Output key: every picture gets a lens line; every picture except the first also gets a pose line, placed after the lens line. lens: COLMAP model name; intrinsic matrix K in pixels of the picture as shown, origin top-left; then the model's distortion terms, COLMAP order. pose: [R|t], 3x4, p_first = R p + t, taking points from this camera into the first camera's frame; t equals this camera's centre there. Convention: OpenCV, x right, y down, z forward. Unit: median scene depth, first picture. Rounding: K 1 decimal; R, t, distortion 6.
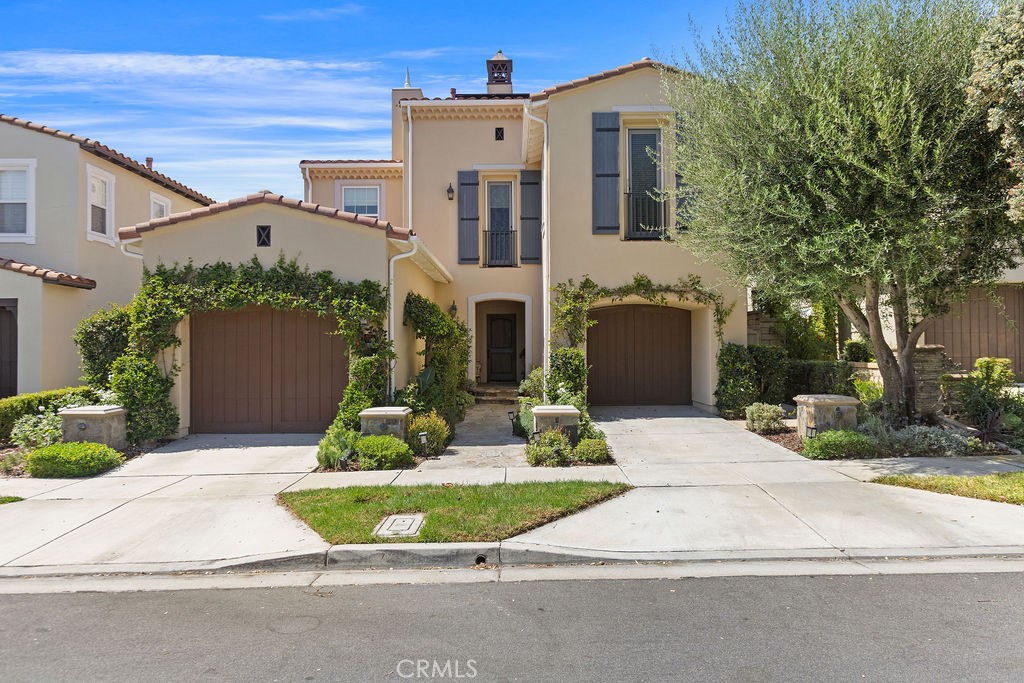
lens RADIAL K [[681.1, 0, 512.0], [0, 681.1, 341.5], [0, 0, 1]] dist [0.007295, 0.003209]
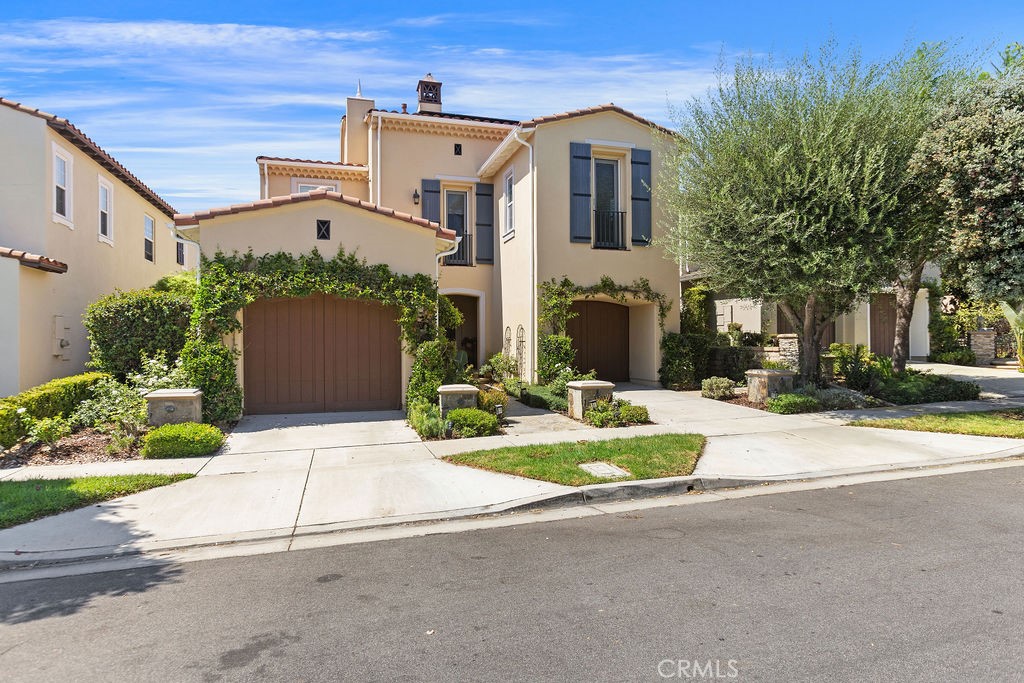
lens RADIAL K [[612.5, 0, 512.0], [0, 612.5, 341.5], [0, 0, 1]] dist [-0.004160, 0.002368]
pose [[0.952939, 0.000911, 0.303159, -0.373191], [-0.004104, 0.999943, 0.009896, 0.011410], [-0.303133, -0.010674, 0.952888, -0.016728]]
